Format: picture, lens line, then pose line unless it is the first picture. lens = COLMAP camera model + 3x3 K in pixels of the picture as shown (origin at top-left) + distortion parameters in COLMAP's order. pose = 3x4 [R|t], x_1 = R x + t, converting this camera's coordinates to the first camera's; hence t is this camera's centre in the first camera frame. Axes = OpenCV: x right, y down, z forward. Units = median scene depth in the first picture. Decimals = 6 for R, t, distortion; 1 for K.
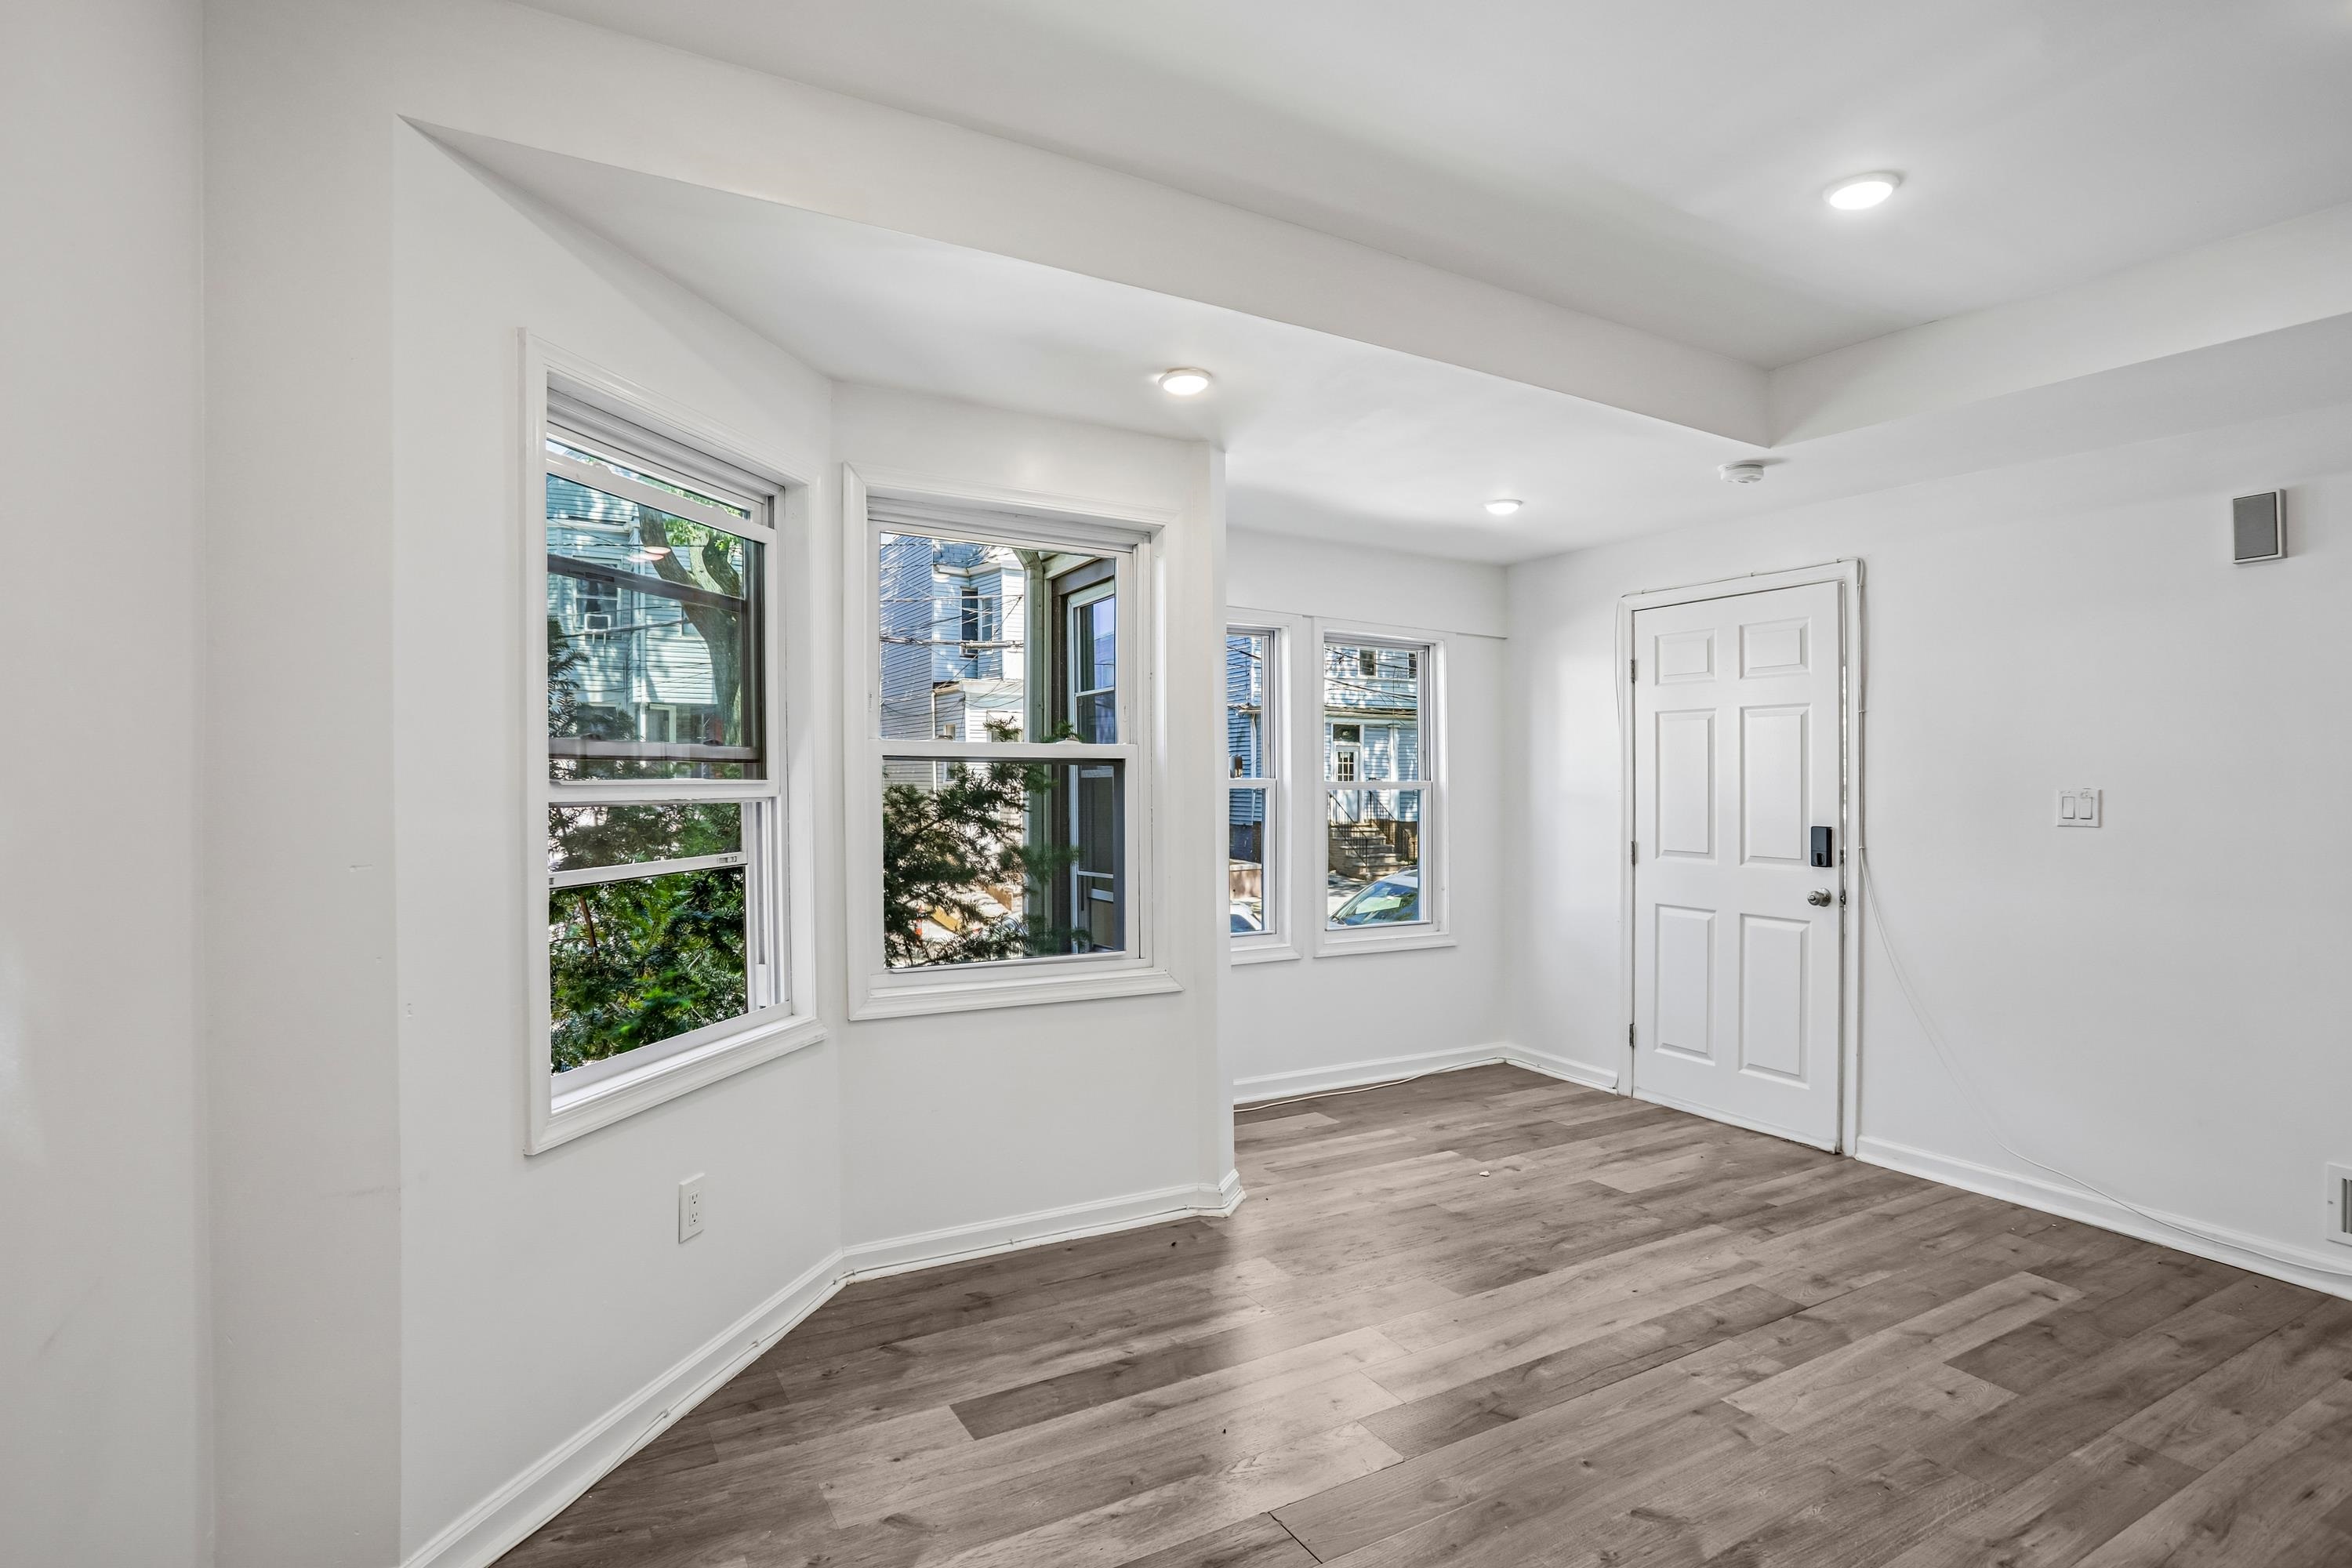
lens RADIAL K [[1198.6, 0, 1181.8], [0, 1198.6, 766.9], [0, 0, 1]] dist [-0.065974, 0.030539]
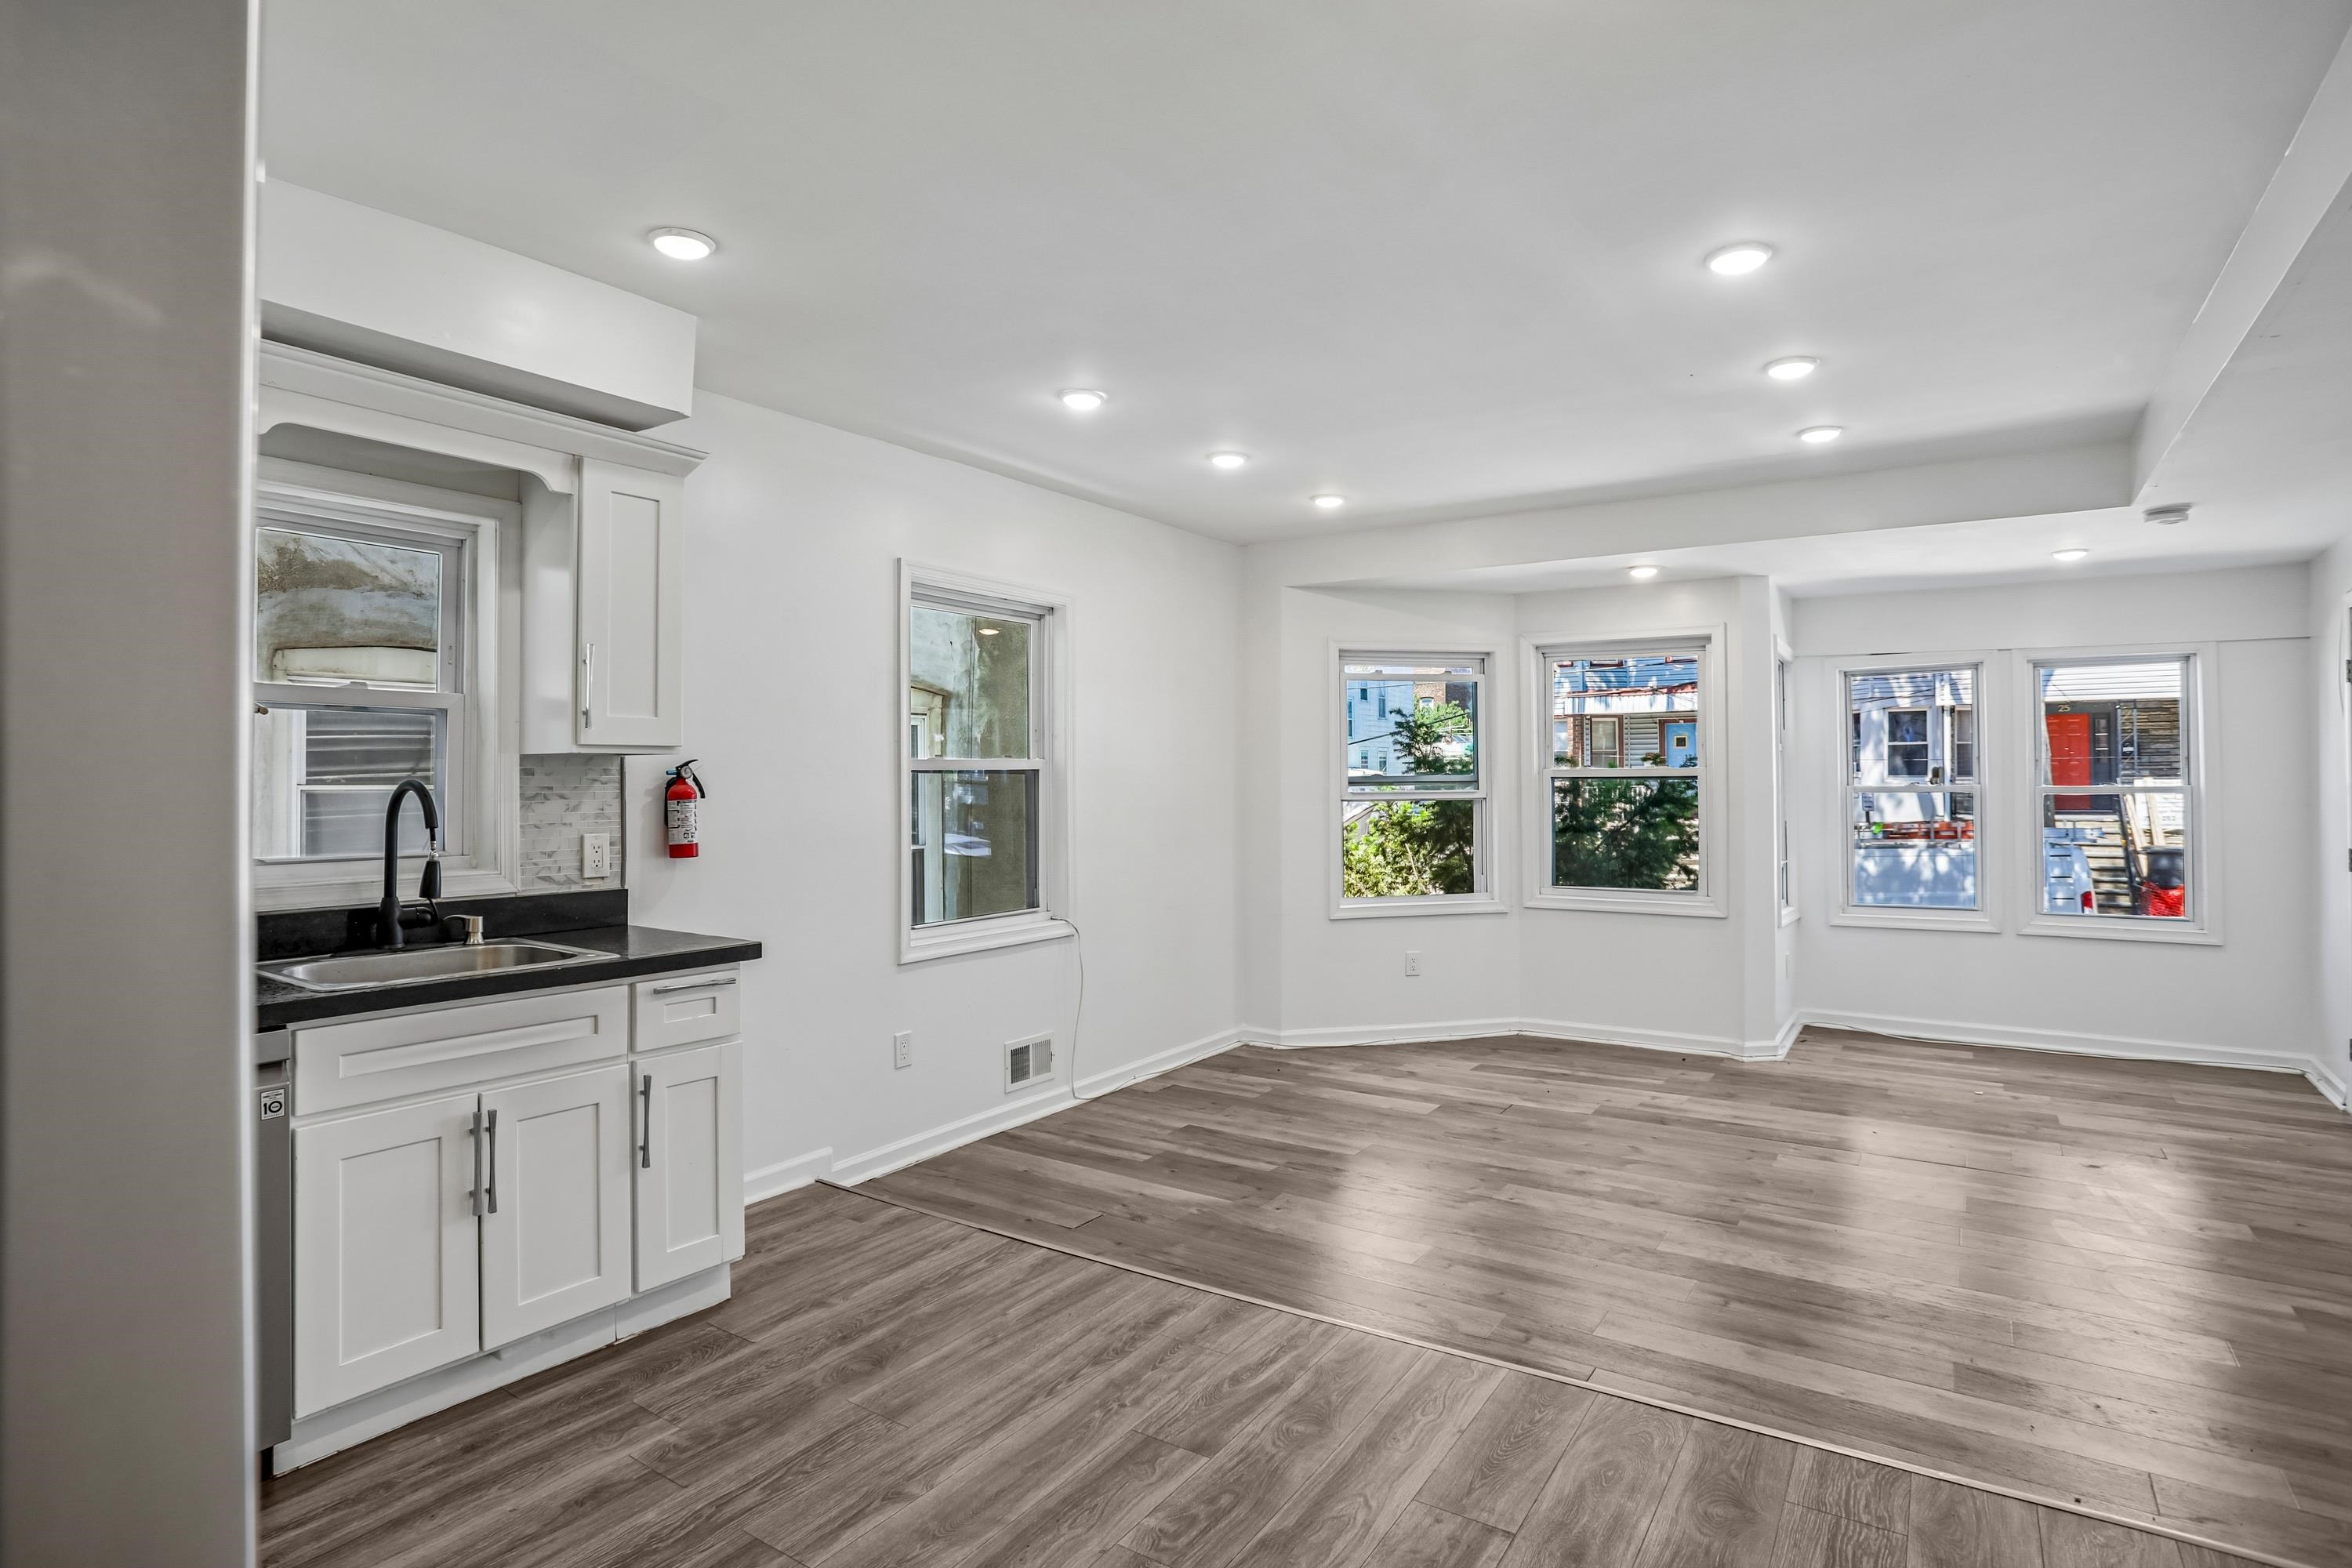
lens RADIAL K [[1198.6, 0, 1169.3], [0, 1198.6, 776.2], [0, 0, 1]] dist [-0.065974, 0.030539]
pose [[0.430545, -0.011917, -0.902490, 1.109327], [0.020085, 0.999792, -0.003620, -0.015888], [0.902346, -0.016568, 0.430695, -0.364673]]
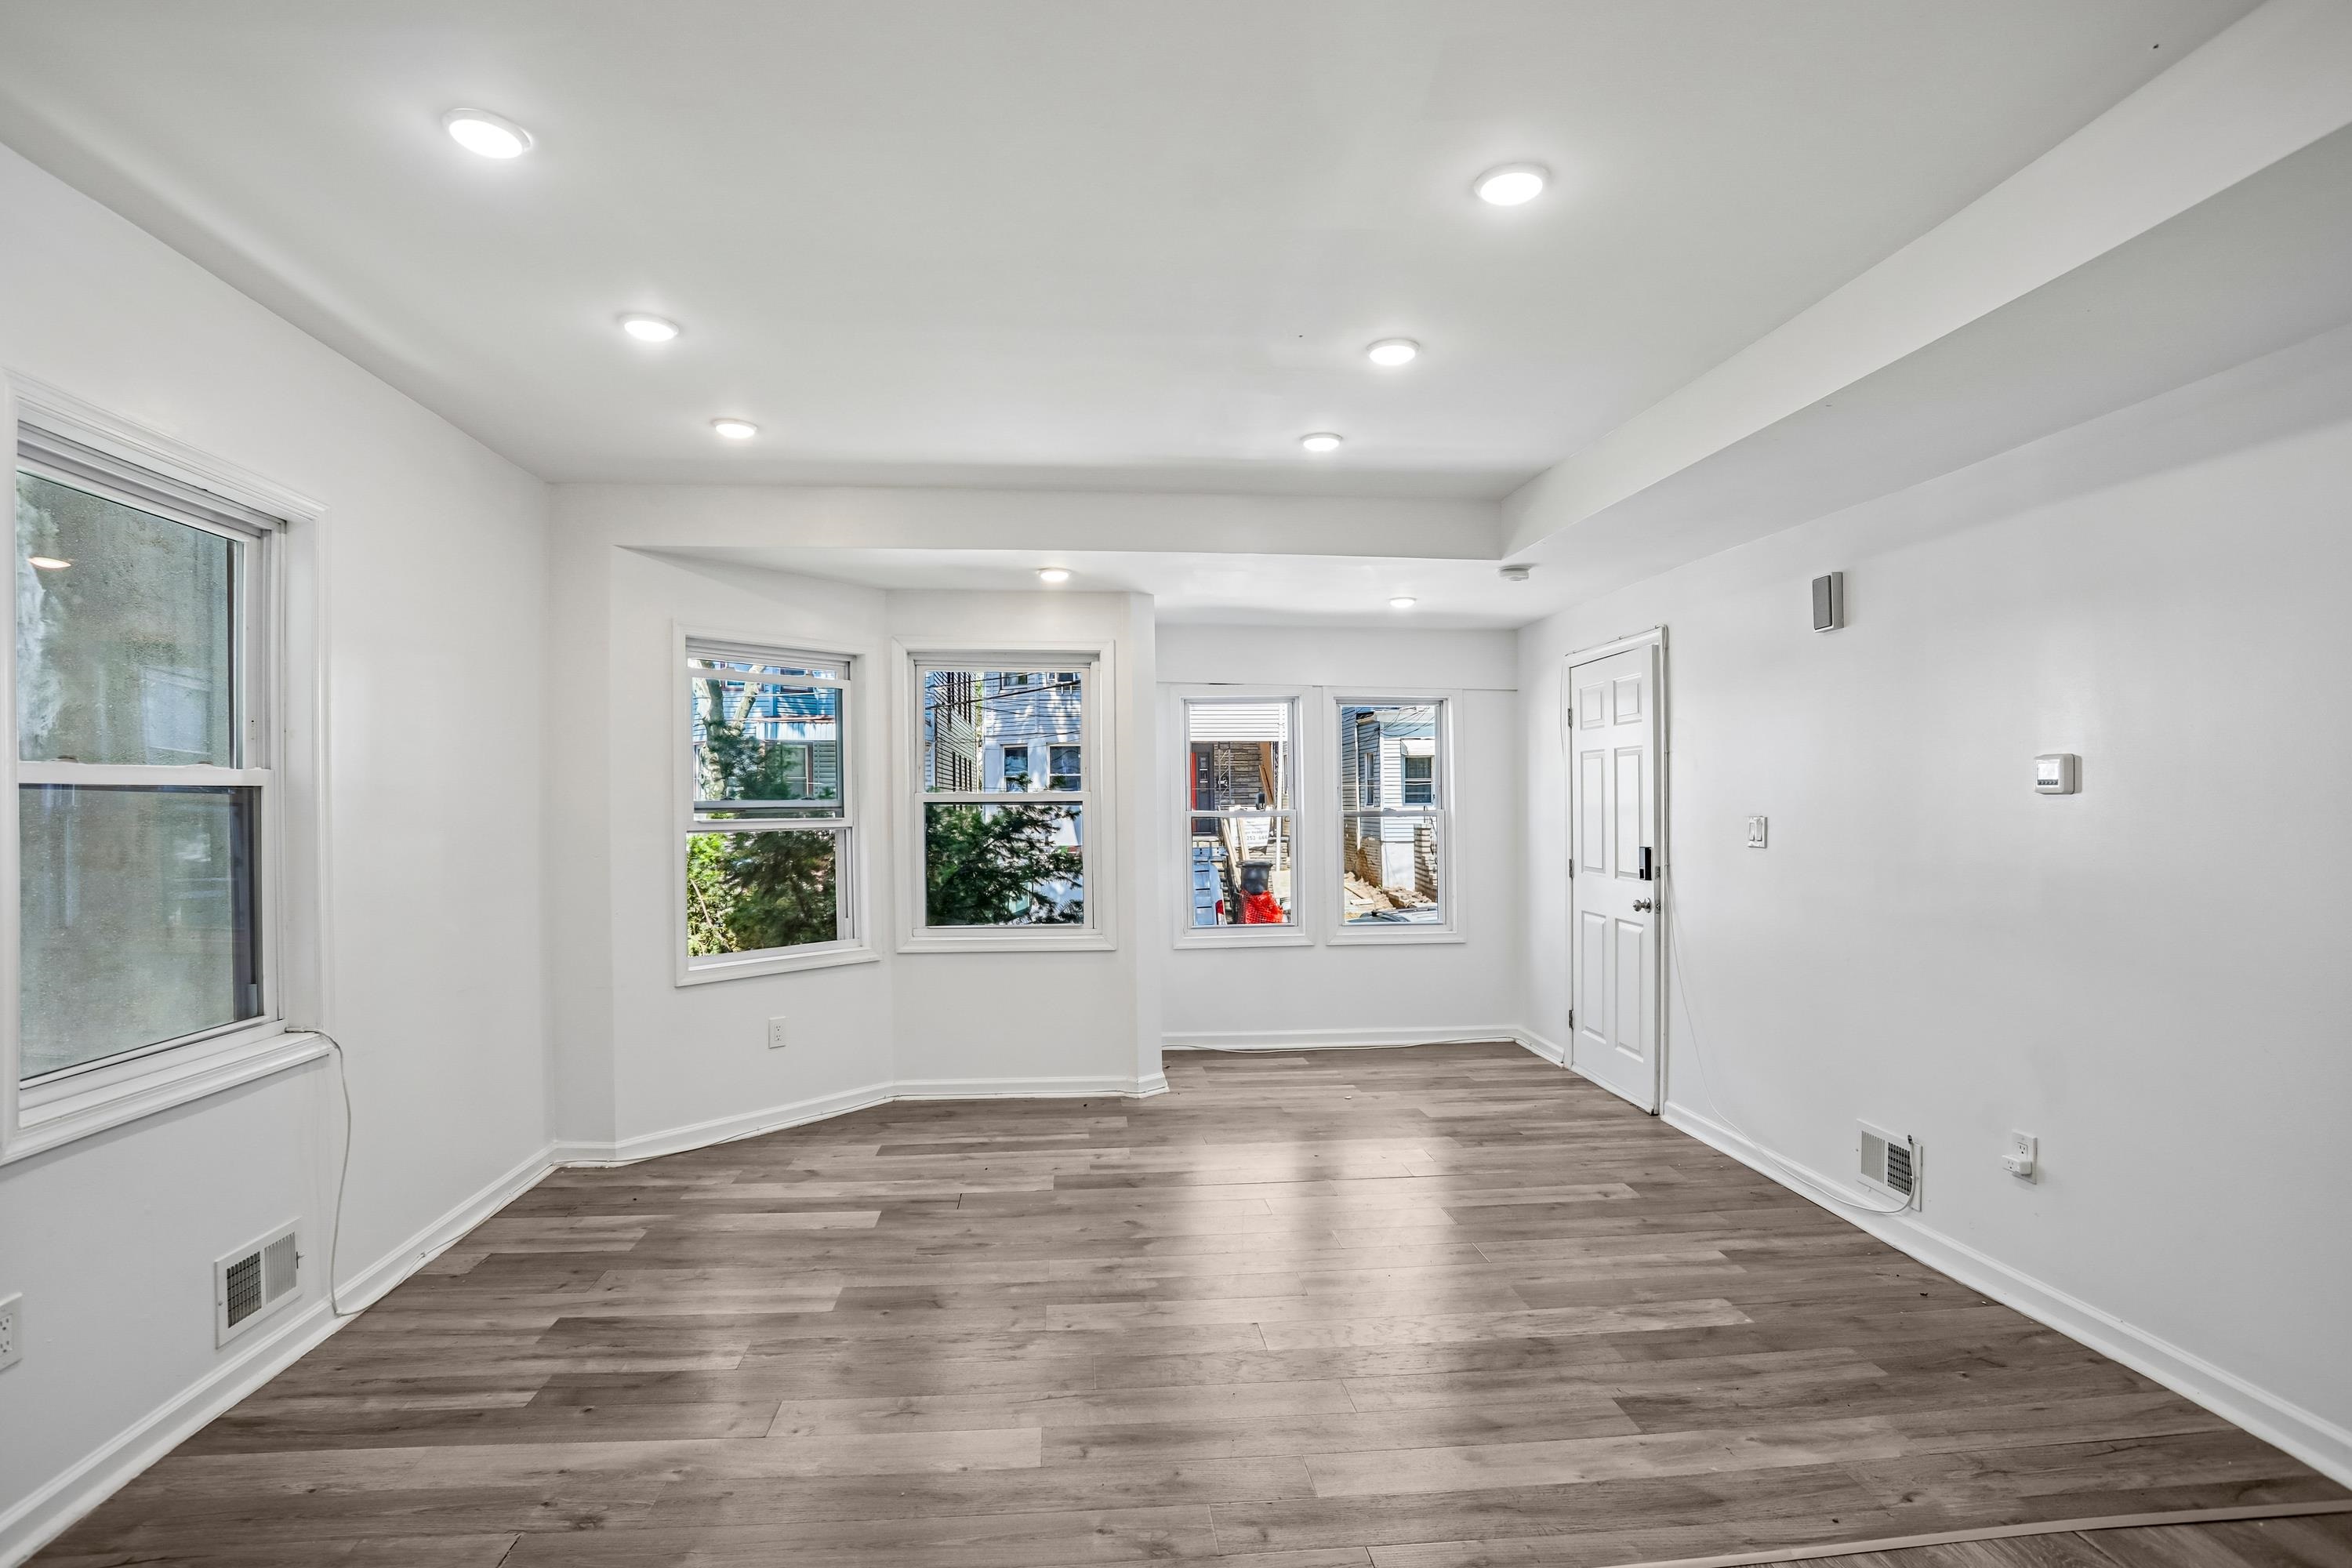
lens RADIAL K [[1198.6, 0, 1158.3], [0, 1198.6, 810.2], [0, 0, 1]] dist [-0.065974, 0.030539]
pose [[0.904444, -0.010220, -0.426471, 0.703746], [0.017867, 0.999743, 0.013934, -0.015297], [0.426219, -0.020223, 0.904394, -0.370374]]
